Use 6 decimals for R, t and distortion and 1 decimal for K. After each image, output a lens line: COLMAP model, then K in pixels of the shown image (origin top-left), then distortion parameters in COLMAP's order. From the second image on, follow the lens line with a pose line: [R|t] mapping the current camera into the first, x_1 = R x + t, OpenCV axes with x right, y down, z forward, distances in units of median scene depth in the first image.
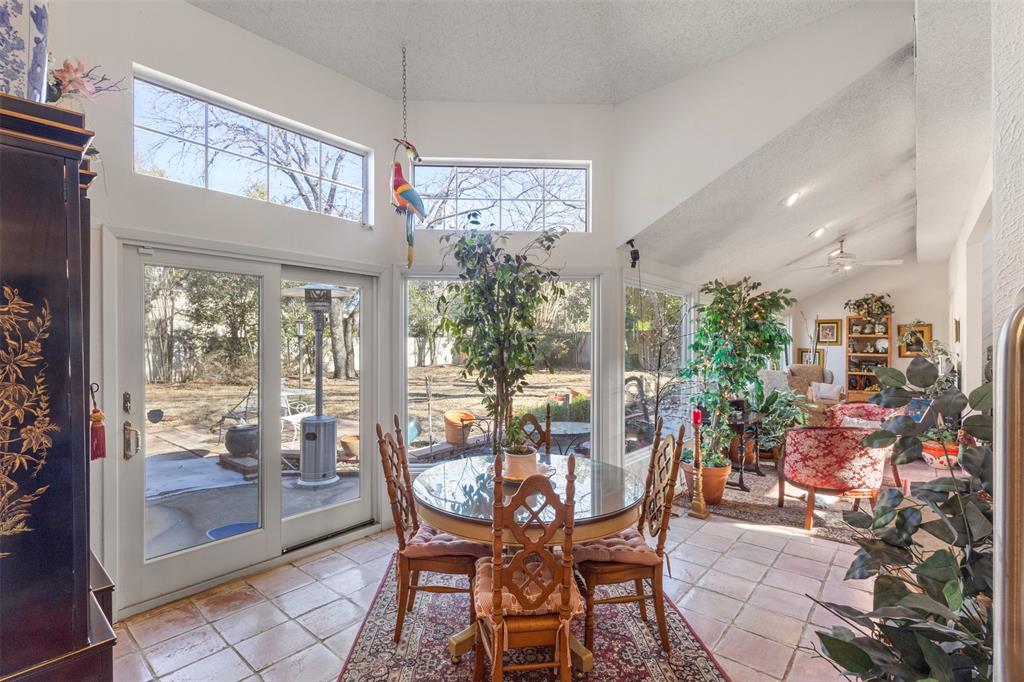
lens RADIAL K [[475.0, 0, 512.8], [0, 475.0, 344.5], [0, 0, 1]] dist [-0.000718, 0.002091]
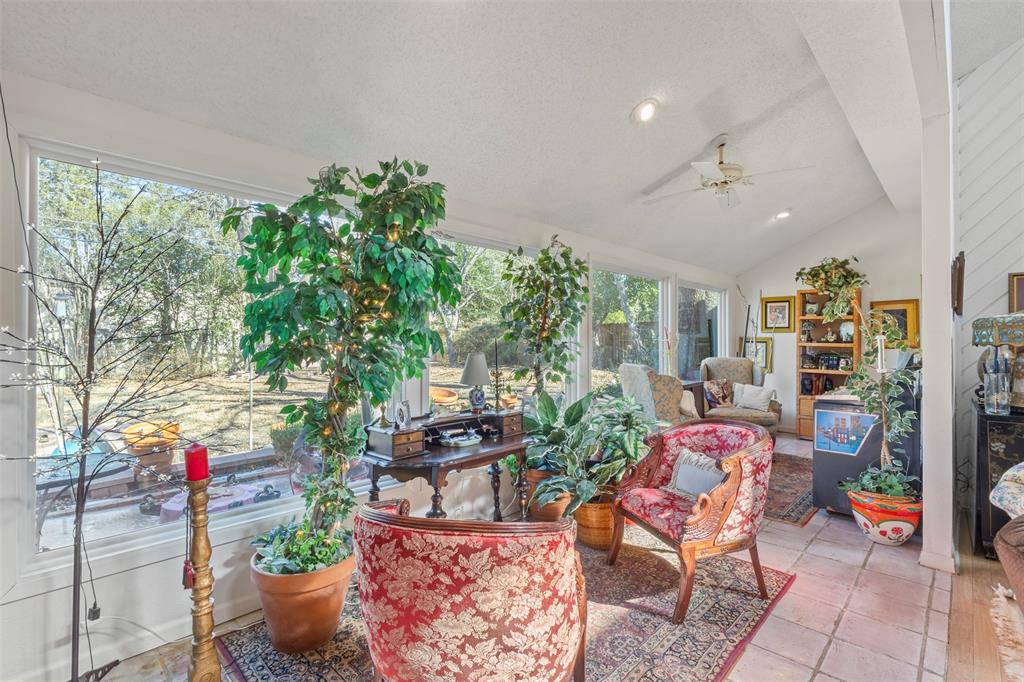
lens RADIAL K [[475.0, 0, 511.1], [0, 475.0, 339.8], [0, 0, 1]] dist [-0.000718, 0.002091]
pose [[0.998389, 0.000528, -0.056739, 0.323909], [-0.000994, 0.999966, -0.008188, 0.020734], [0.056733, 0.008231, 0.998355, 0.275812]]
